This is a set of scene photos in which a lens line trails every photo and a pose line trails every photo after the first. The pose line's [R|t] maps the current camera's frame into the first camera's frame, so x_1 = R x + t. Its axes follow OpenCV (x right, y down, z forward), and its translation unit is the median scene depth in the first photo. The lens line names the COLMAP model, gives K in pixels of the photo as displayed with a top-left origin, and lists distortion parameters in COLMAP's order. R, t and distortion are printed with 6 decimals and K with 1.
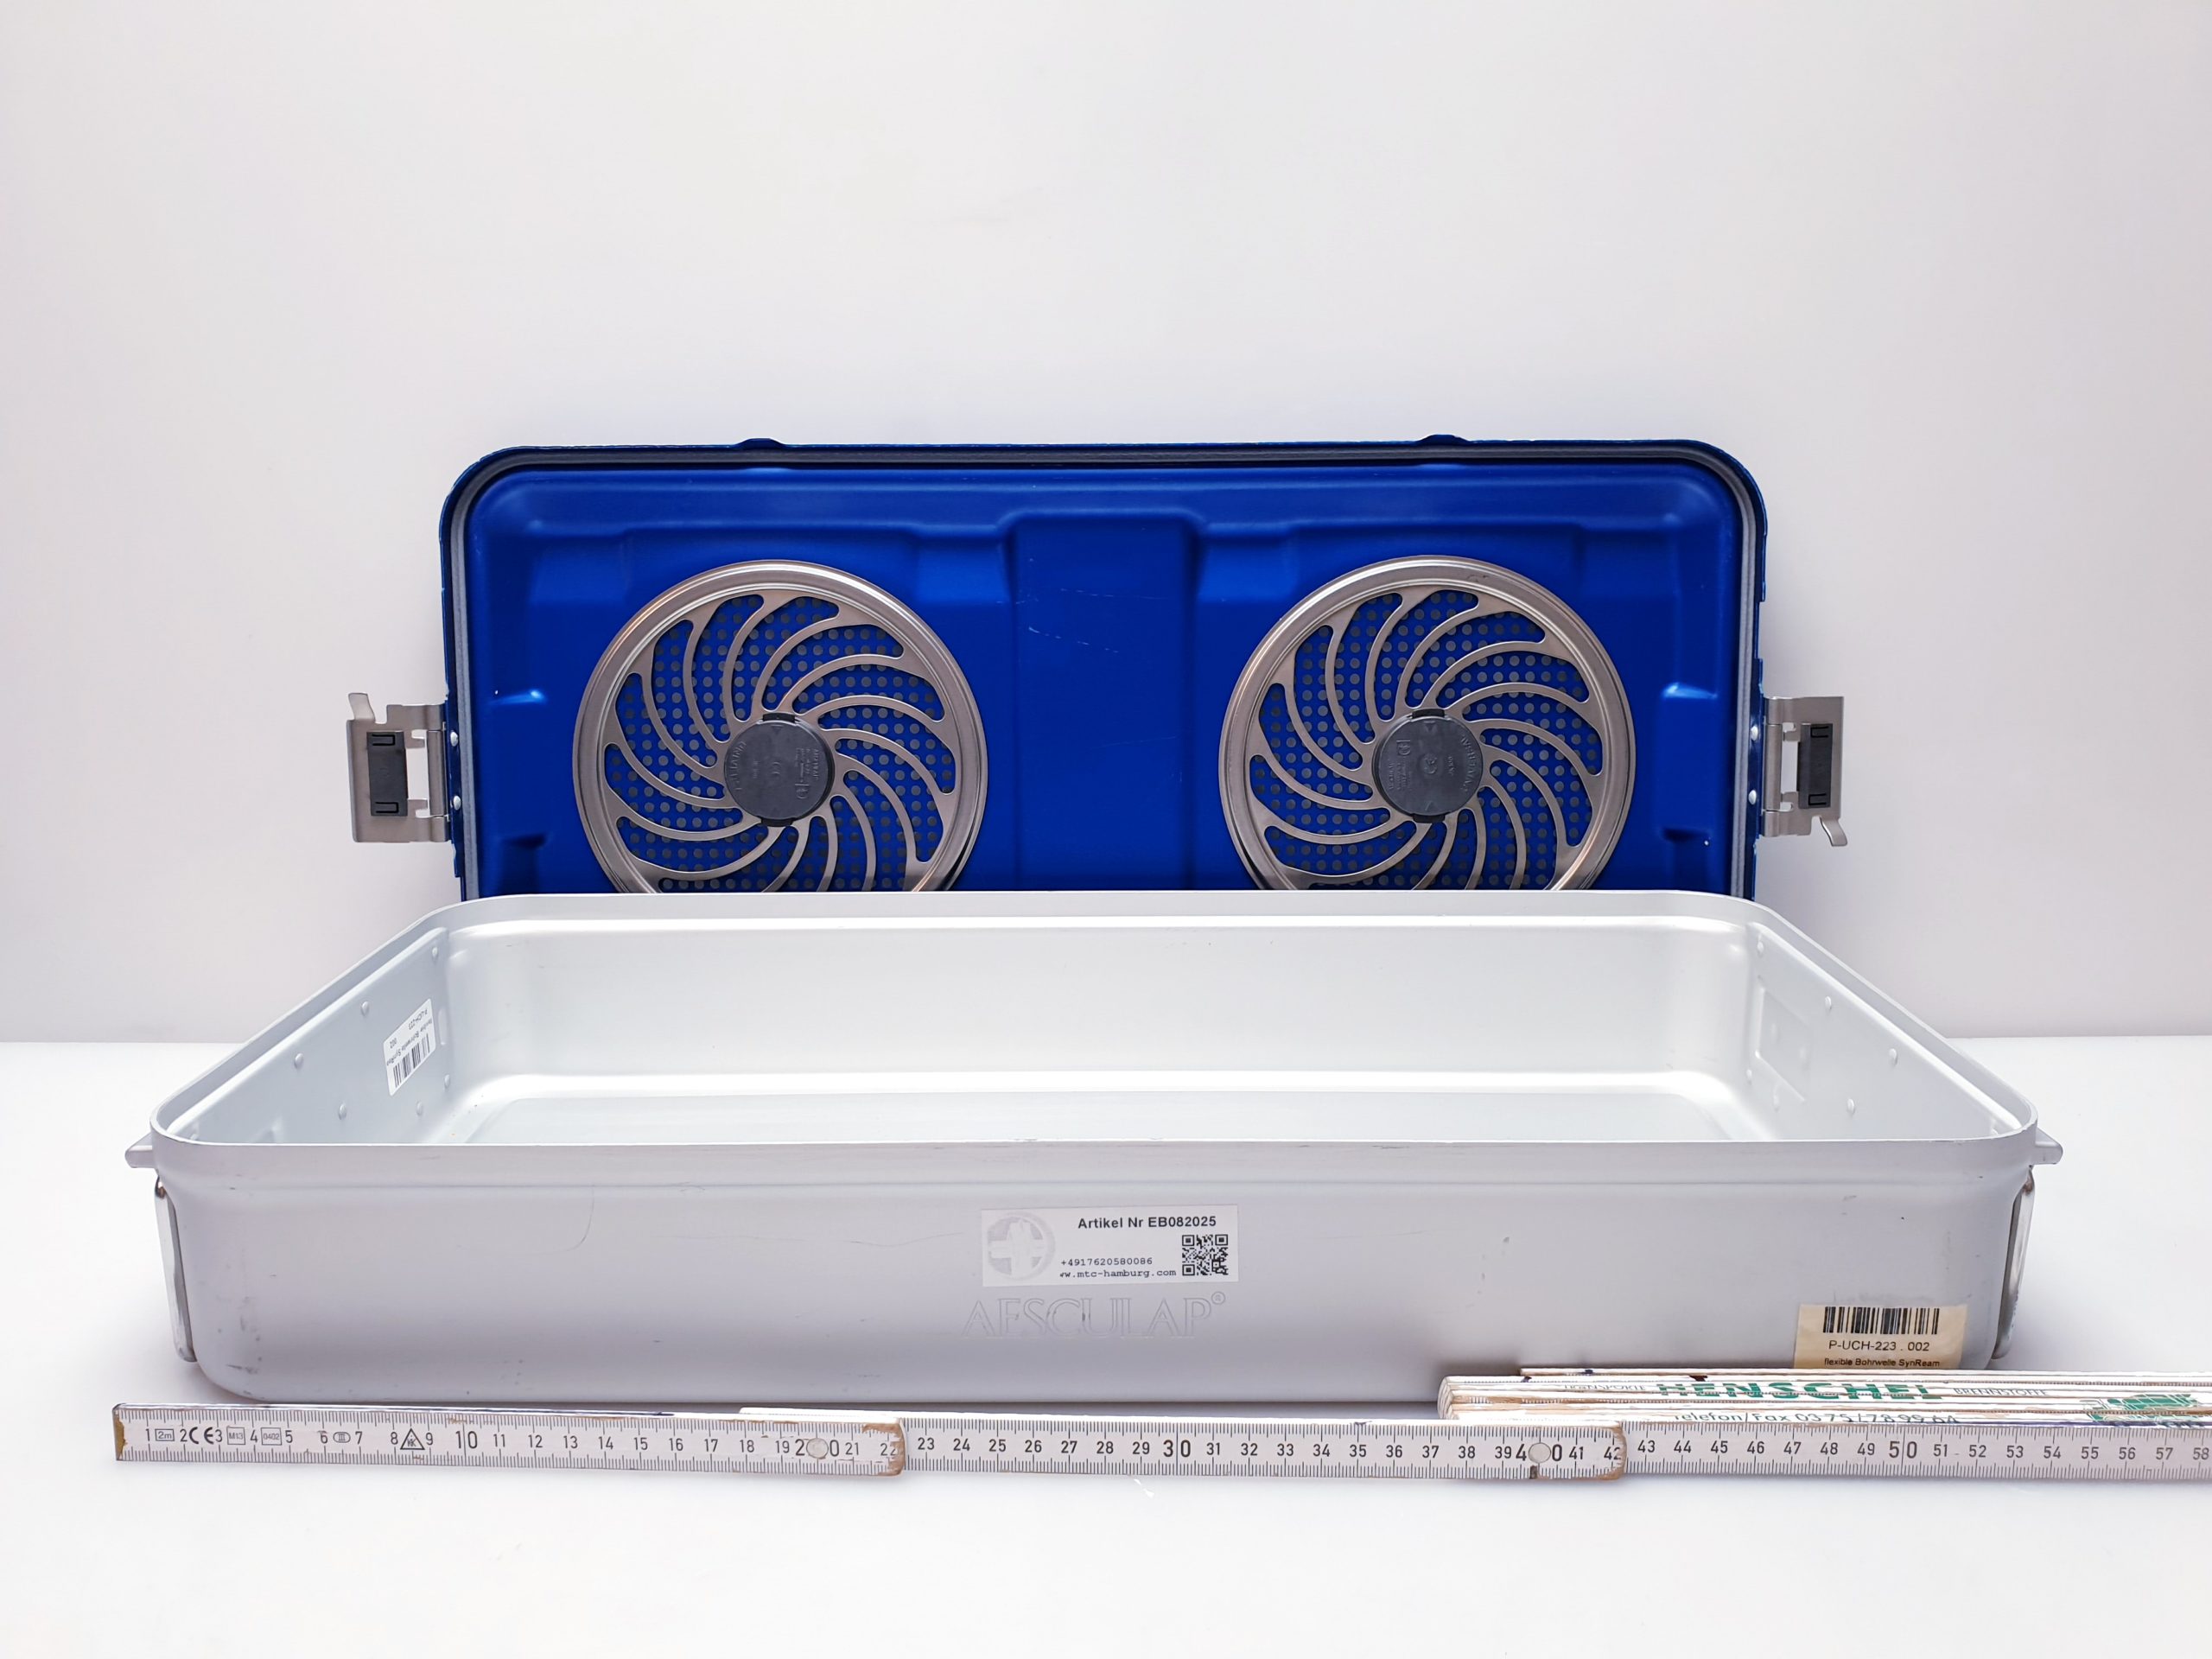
lens RADIAL K [[1697.6, 0, 1106.0], [0, 1697.6, 829.5], [0, 0, 1]] dist [0.037297, -0.010377]
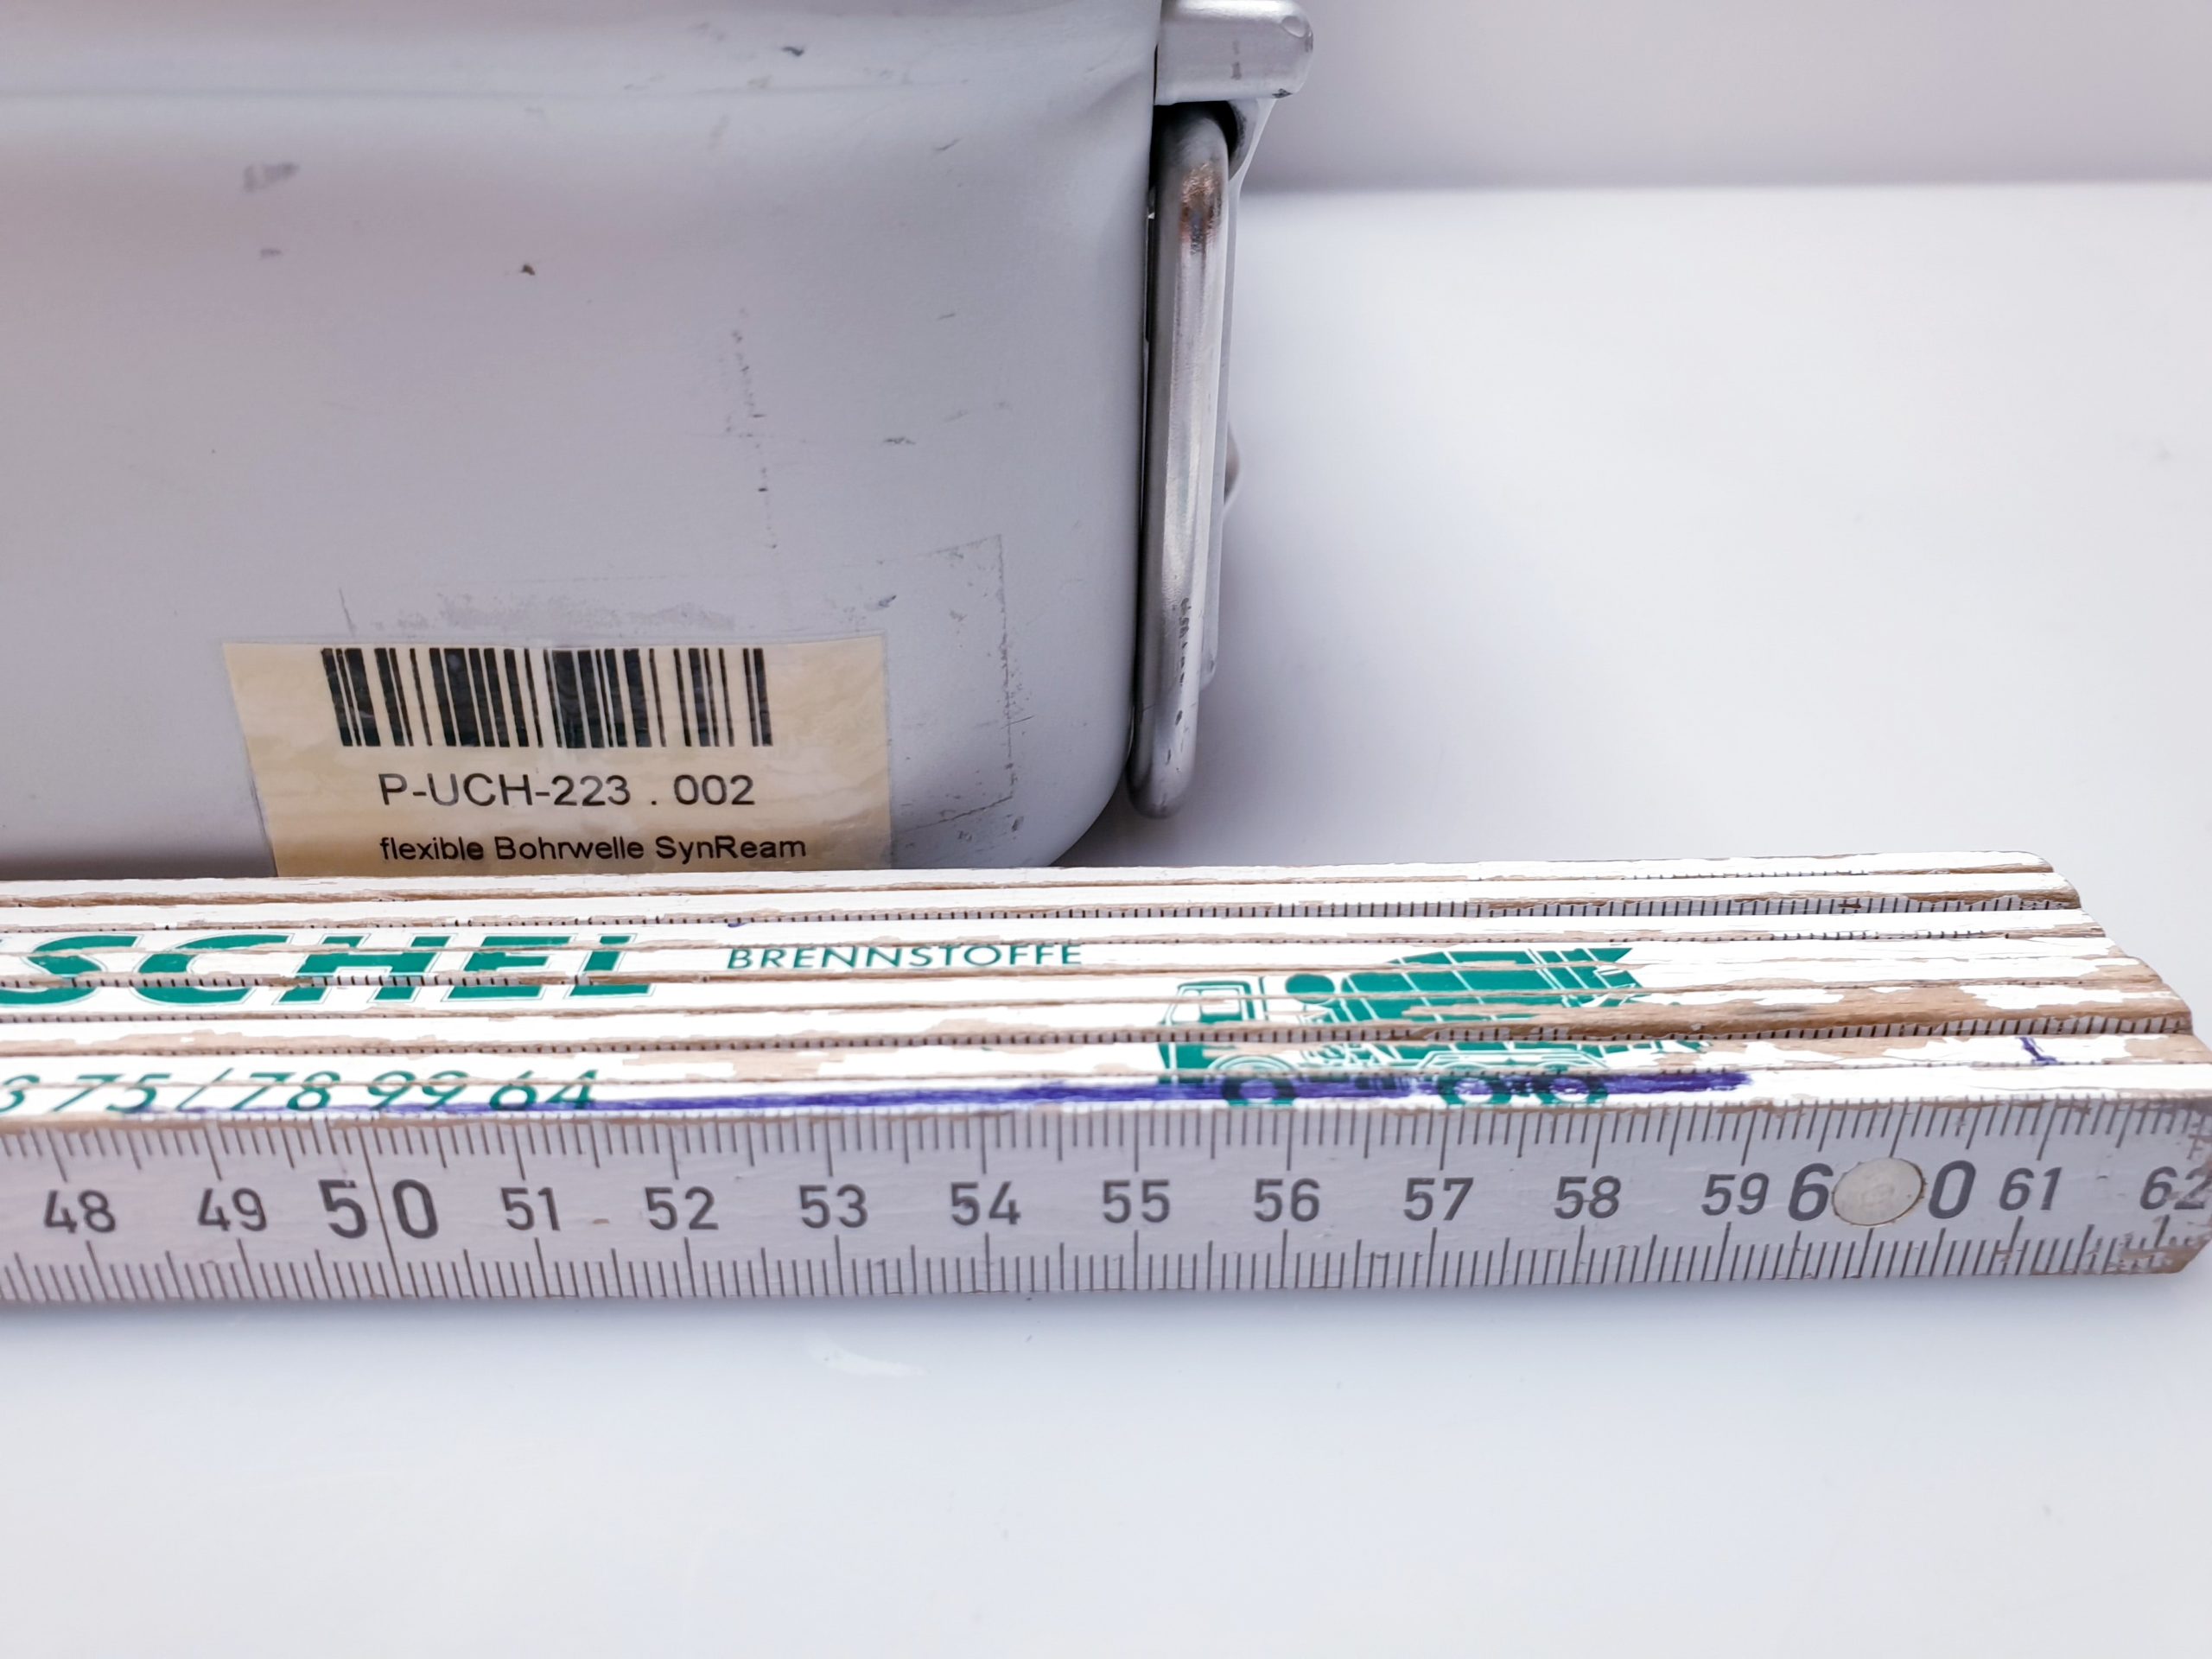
lens RADIAL K [[1697.6, 0, 1106.0], [0, 1697.6, 829.5], [0, 0, 1]] dist [0.037297, -0.010377]
pose [[0.999560, -0.015178, 0.025491, 0.530227], [0.006389, 0.949189, 0.314640, 0.225464], [-0.028972, -0.314339, 0.948869, 0.748860]]
